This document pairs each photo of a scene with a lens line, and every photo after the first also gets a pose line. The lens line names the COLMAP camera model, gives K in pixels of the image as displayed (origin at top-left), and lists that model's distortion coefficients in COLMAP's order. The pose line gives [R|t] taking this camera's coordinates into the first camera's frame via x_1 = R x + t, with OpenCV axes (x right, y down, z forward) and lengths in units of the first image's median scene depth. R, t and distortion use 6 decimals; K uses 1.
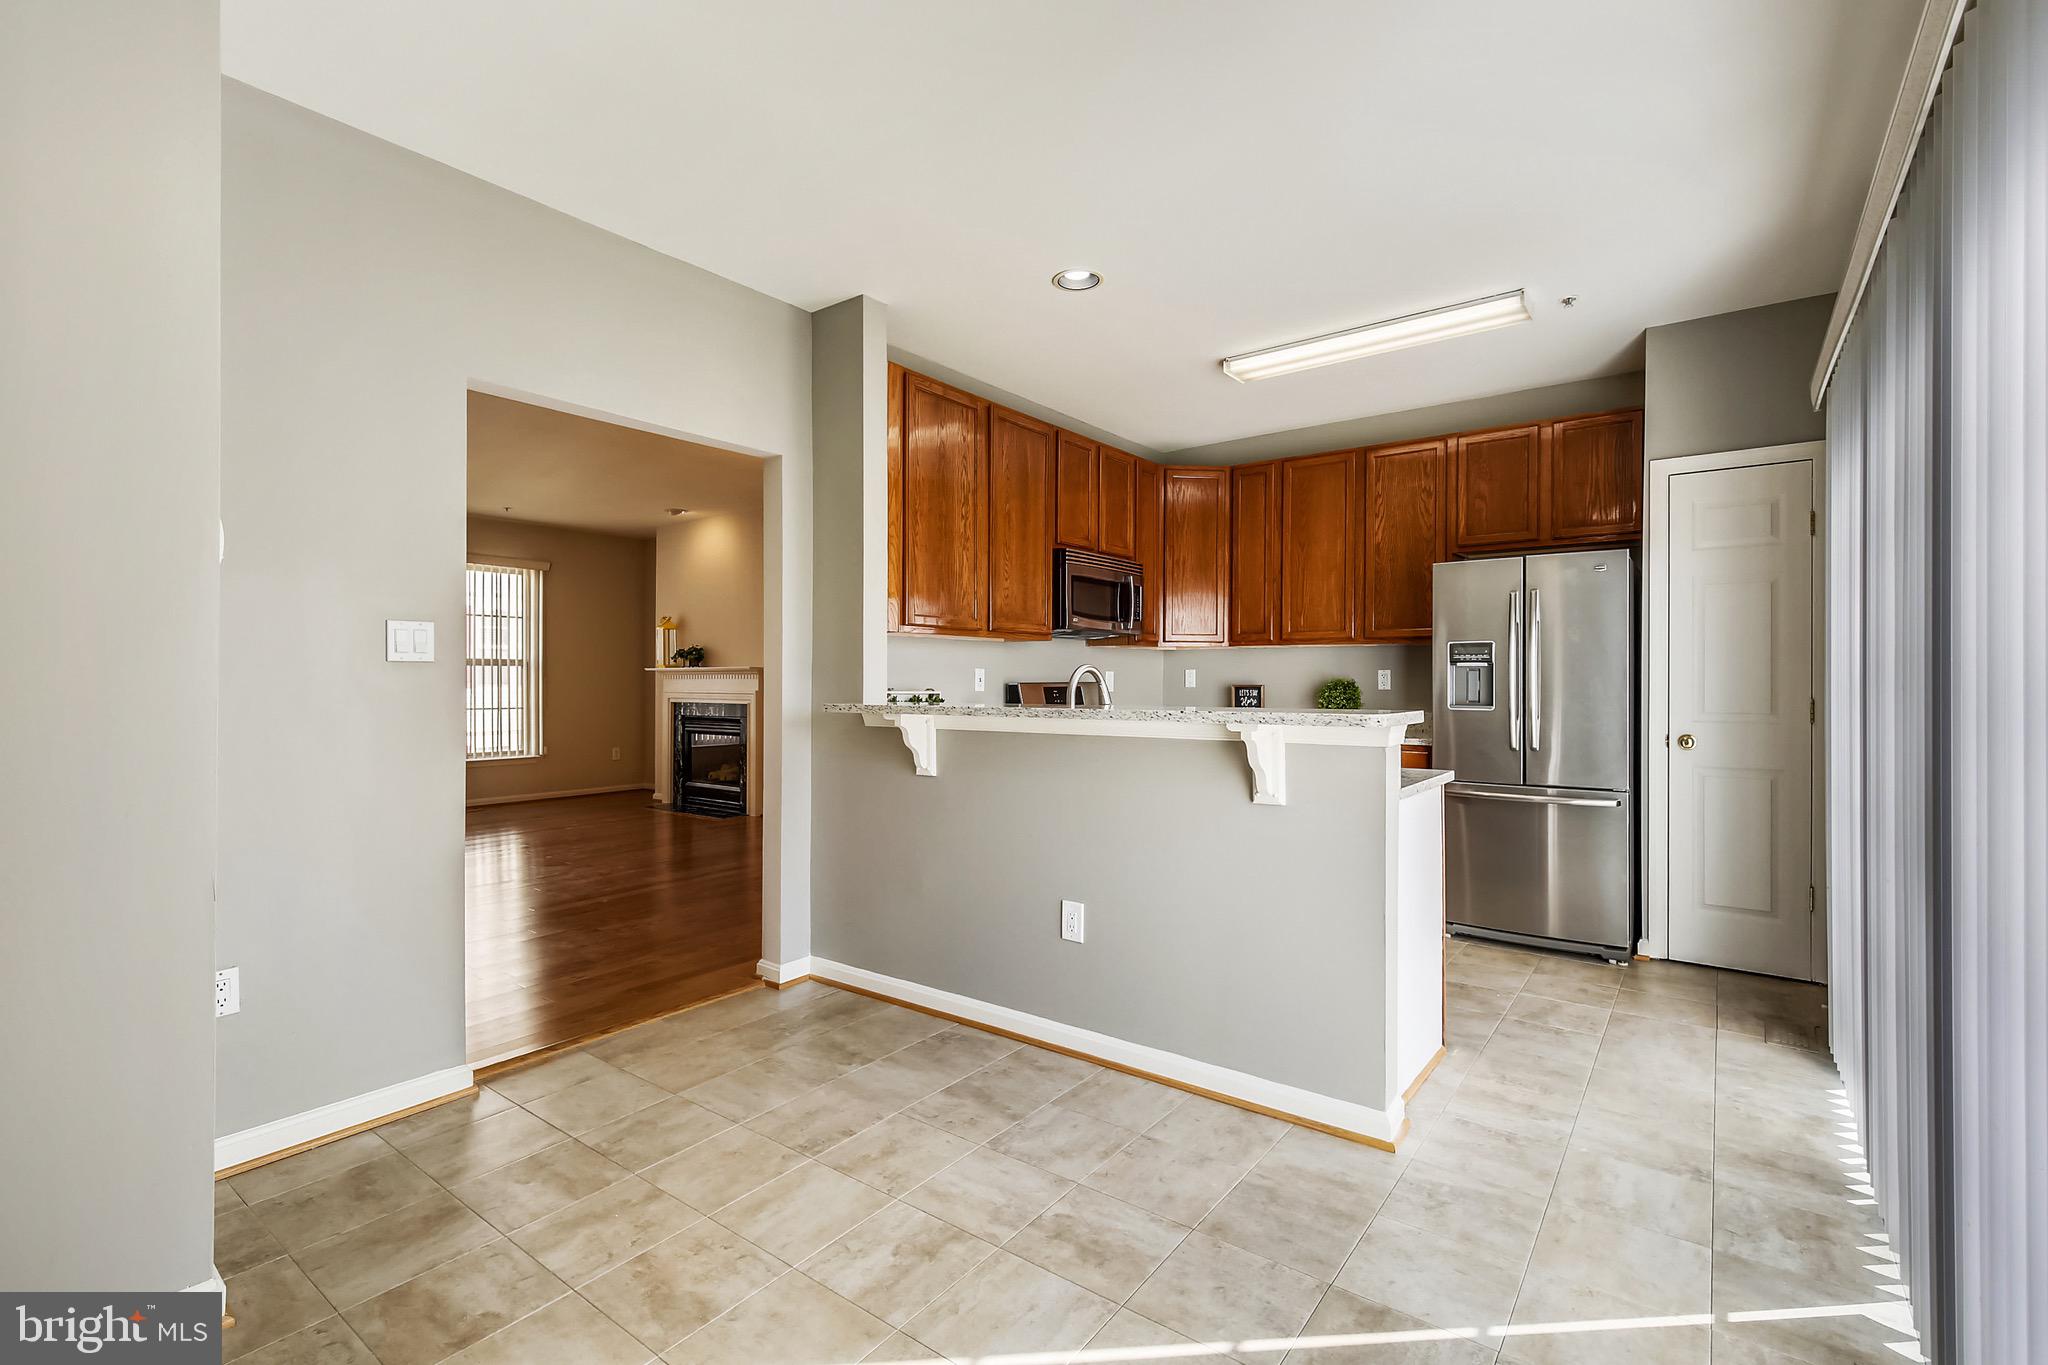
lens RADIAL K [[928.6, 0, 1021.4], [0, 928.6, 681.5], [0, 0, 1]] dist [0.006267, -0.000299]
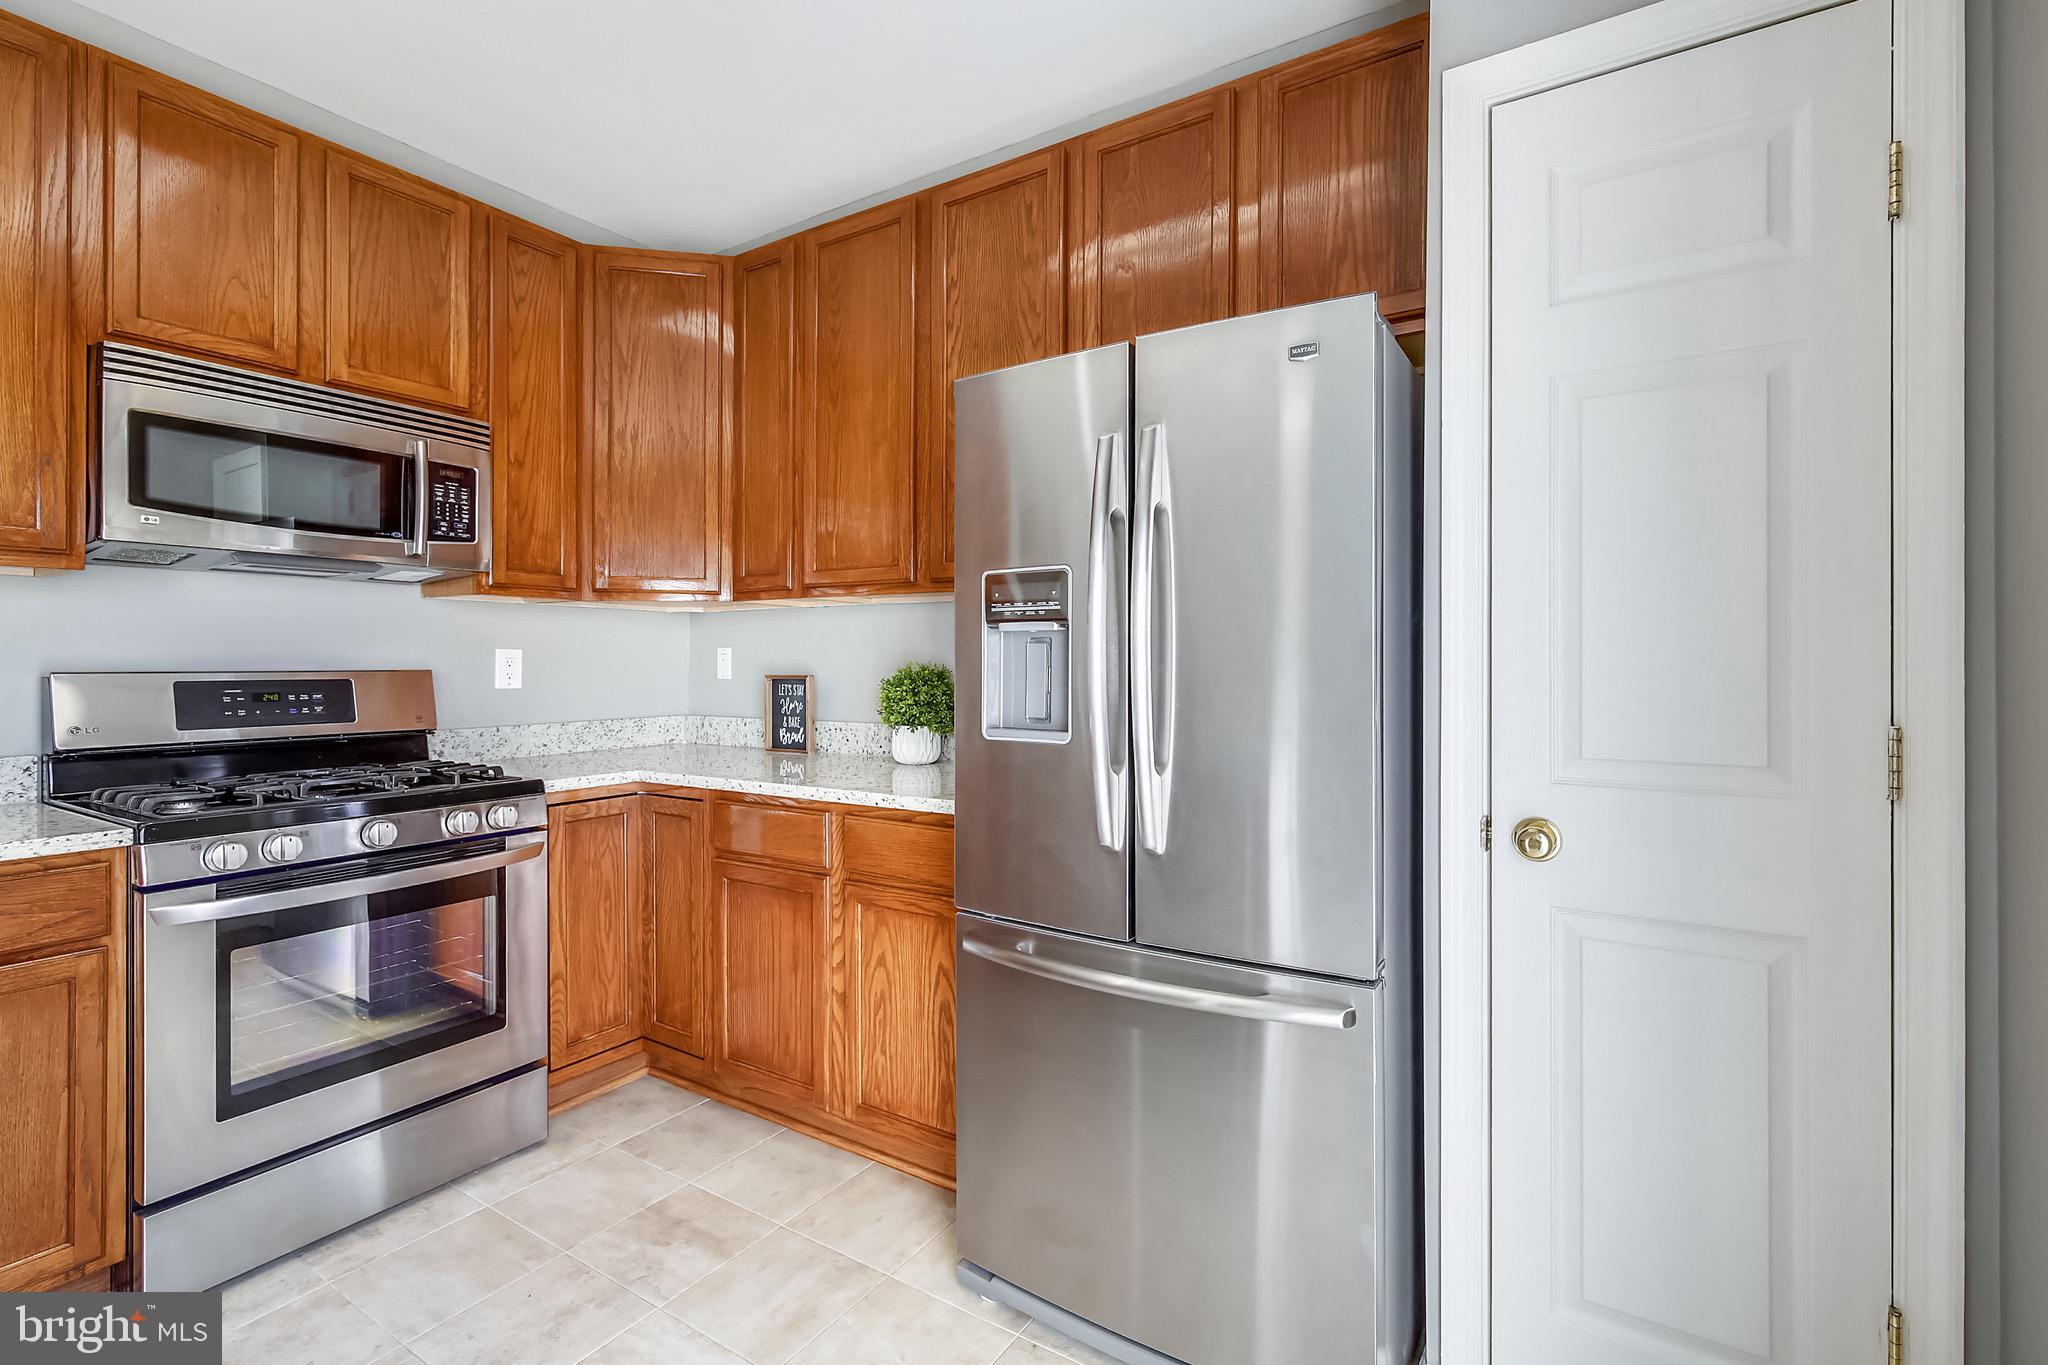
lens RADIAL K [[928.6, 0, 1024.7], [0, 928.6, 666.4], [0, 0, 1]] dist [0.006267, -0.000299]
pose [[0.997318, -0.000091, 0.073188, 0.451960], [0.000166, 0.999999, -0.001014, -0.000944], [-0.073188, 0.001023, 0.997318, 0.604208]]
